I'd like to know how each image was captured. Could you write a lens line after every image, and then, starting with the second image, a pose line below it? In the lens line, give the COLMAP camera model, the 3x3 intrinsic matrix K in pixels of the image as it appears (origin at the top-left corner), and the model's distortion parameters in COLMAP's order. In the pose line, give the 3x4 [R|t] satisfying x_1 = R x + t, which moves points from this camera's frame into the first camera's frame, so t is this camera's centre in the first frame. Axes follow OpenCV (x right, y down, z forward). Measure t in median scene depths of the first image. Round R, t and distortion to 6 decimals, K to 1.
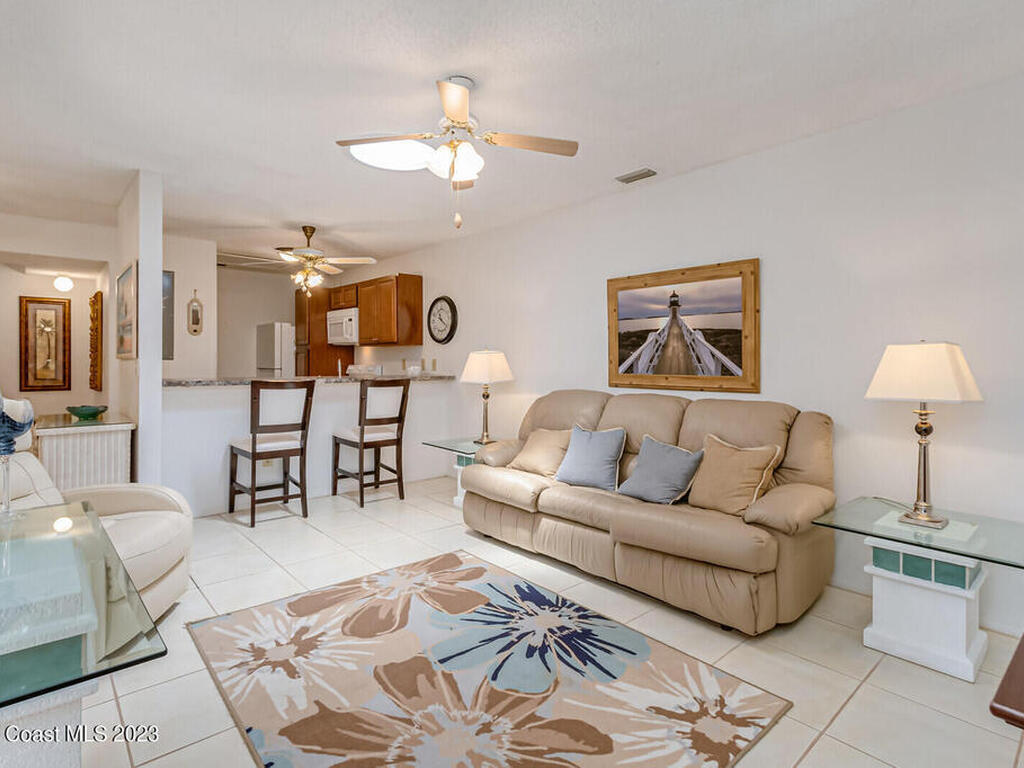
lens RADIAL K [[514.2, 0, 496.8], [0, 514.2, 361.9], [0, 0, 1]] dist [-0.001149, -0.000094]
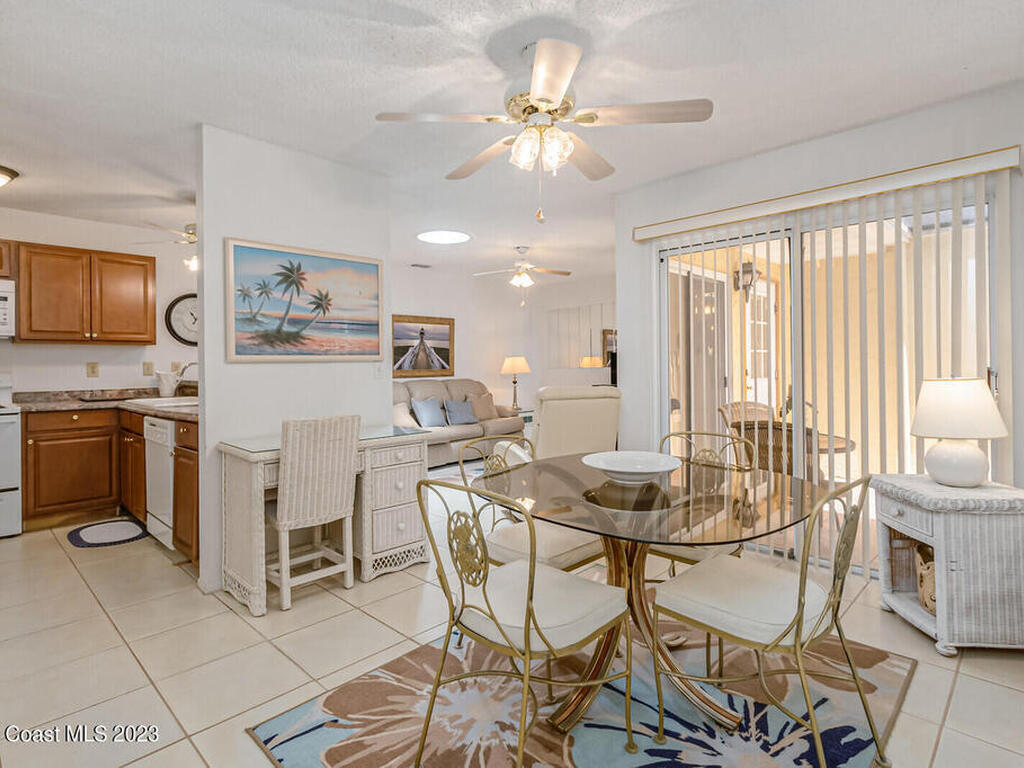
lens RADIAL K [[563.1, 0, 472.0], [0, 563.1, 360.6], [0, 0, 1]] dist [-0.029535, 0.000263]
pose [[-0.029354, 0.004736, 0.999558, -1.805636], [0.010527, 0.999935, -0.004429, 0.002010], [-0.999514, 0.010393, -0.029402, 0.870921]]
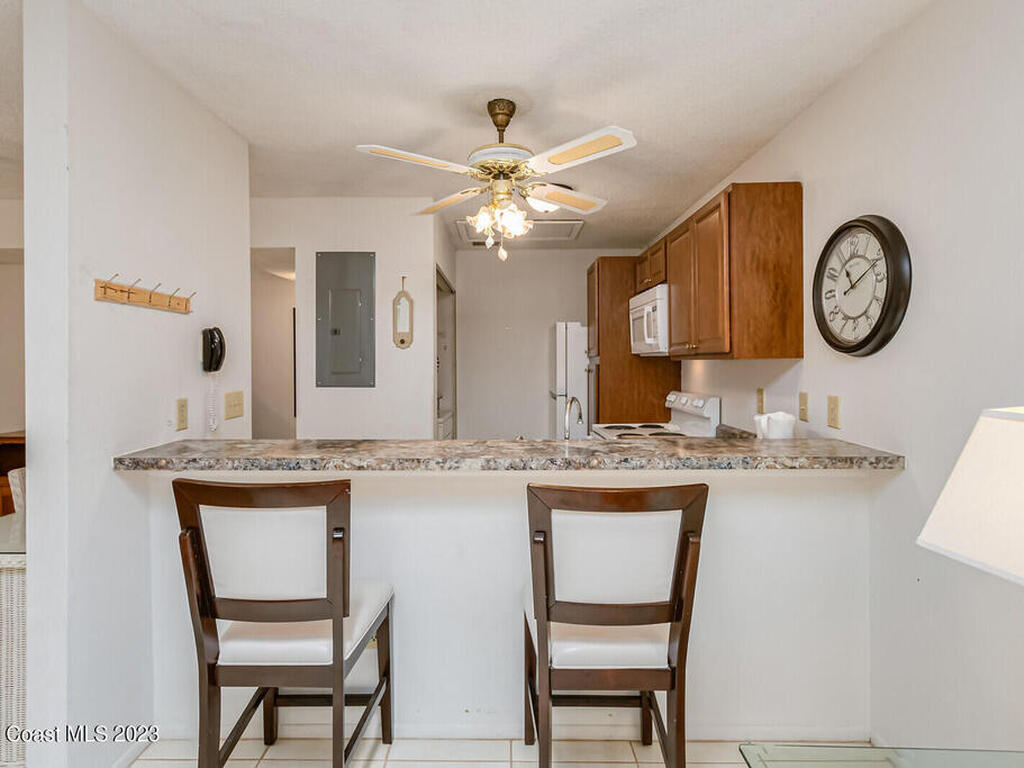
lens RADIAL K [[556.7, 0, 500.7], [0, 556.7, 374.1], [0, 0, 1]] dist [0.002519, -0.000534]
pose [[0.752174, 0.004848, -0.658947, -0.062591], [0.005252, 0.999897, 0.013351, -0.046488], [0.658944, -0.013503, 0.752071, 0.902394]]
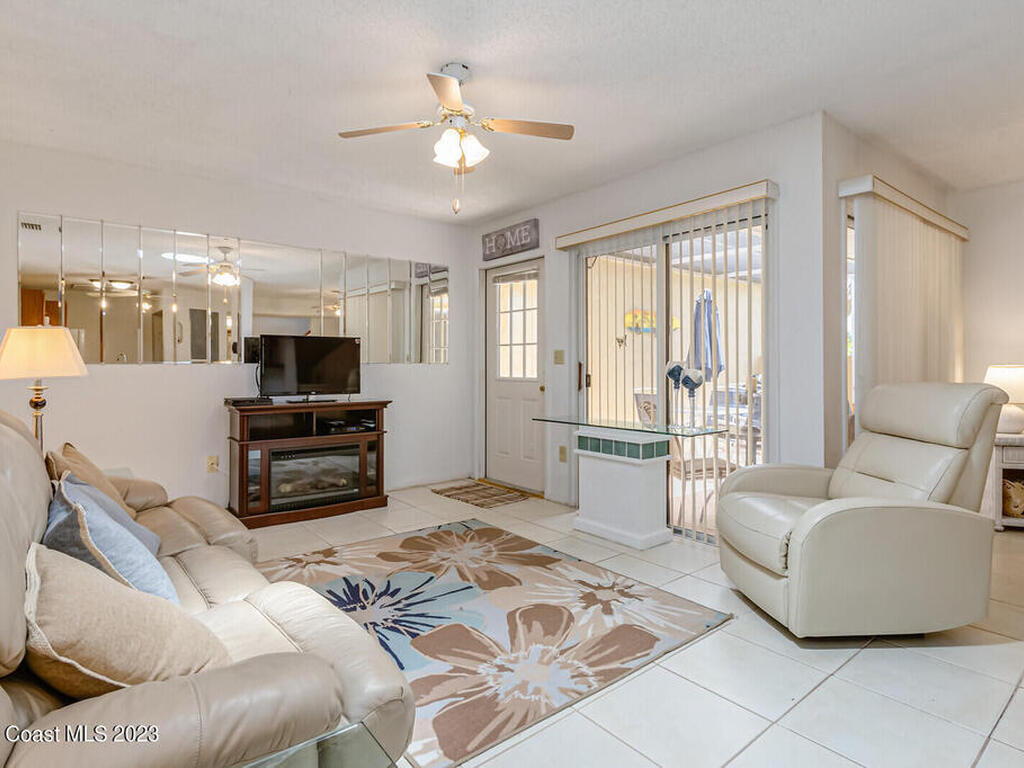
lens RADIAL K [[561.9, 0, 513.1], [0, 561.9, 362.8], [0, 0, 1]] dist [-0.002100, -0.000191]
pose [[-0.999753, -0.005460, 0.021538, -0.139469], [-0.005649, 0.999946, -0.008736, 0.029666], [-0.021489, -0.008855, -0.999730, 1.388467]]
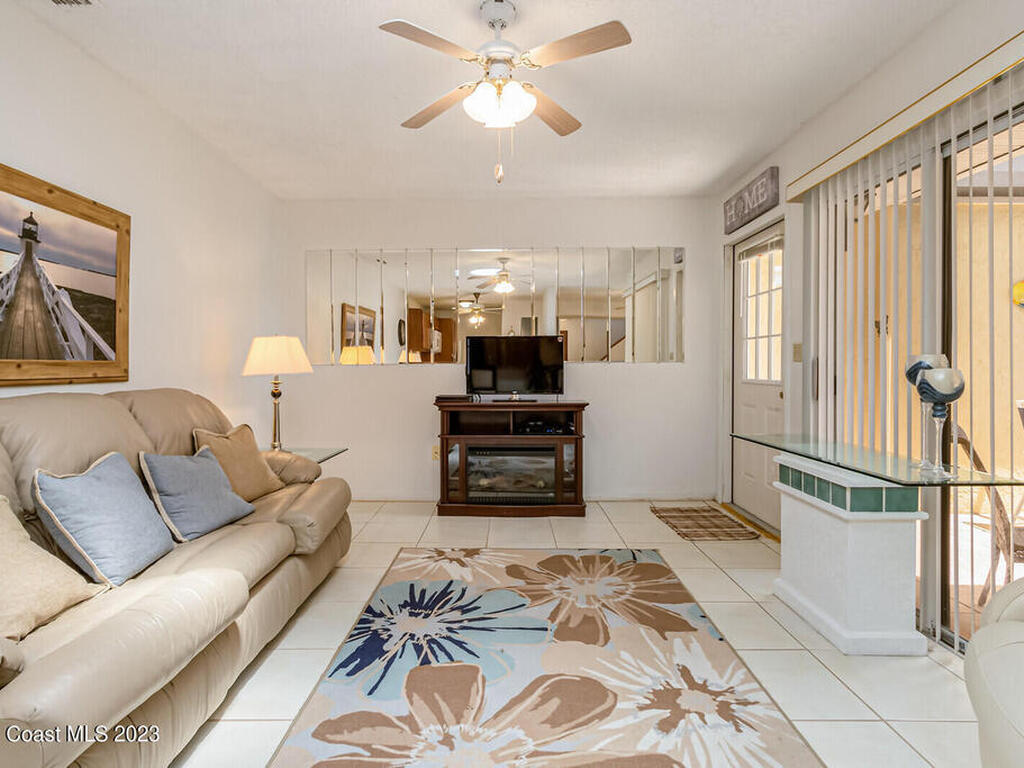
lens RADIAL K [[556.7, 0, 500.7], [0, 556.7, 374.1], [0, 0, 1]] dist [0.002519, -0.000534]
pose [[-0.750224, -0.012647, 0.661062, -0.457198], [-0.004546, 0.999892, 0.013970, 0.030235], [-0.661168, 0.007475, -0.750201, 1.116539]]
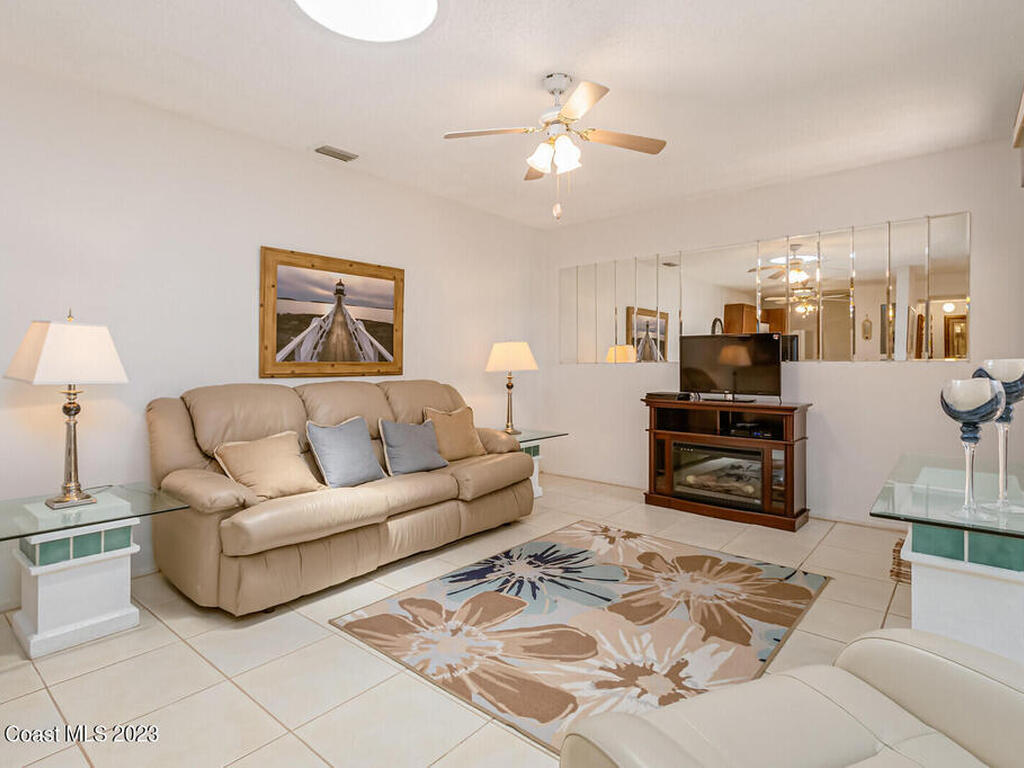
lens RADIAL K [[552.4, 0, 489.7], [0, 552.4, 362.9], [0, 0, 1]] dist [-0.000076, -0.000325]
pose [[-0.129243, -0.007803, 0.991582, -0.778297], [-0.004293, 0.999964, 0.007310, 0.018057], [-0.991604, -0.003312, -0.129272, 0.843973]]
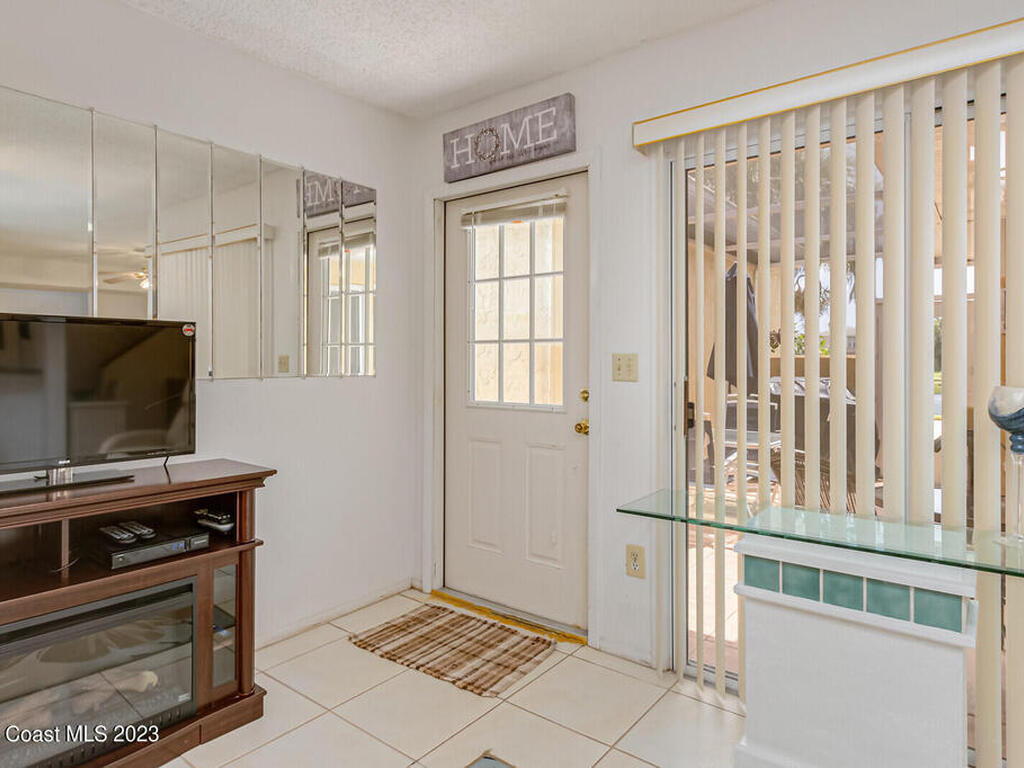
lens RADIAL K [[617.3, 0, 508.6], [0, 617.3, 361.3], [0, 0, 1]] dist [0.003362, 0.000167]
pose [[-0.979673, -0.008374, -0.200428, 0.057317], [-0.007452, 0.999958, -0.005353, 0.002222], [0.200464, -0.003751, -0.979694, 0.770174]]
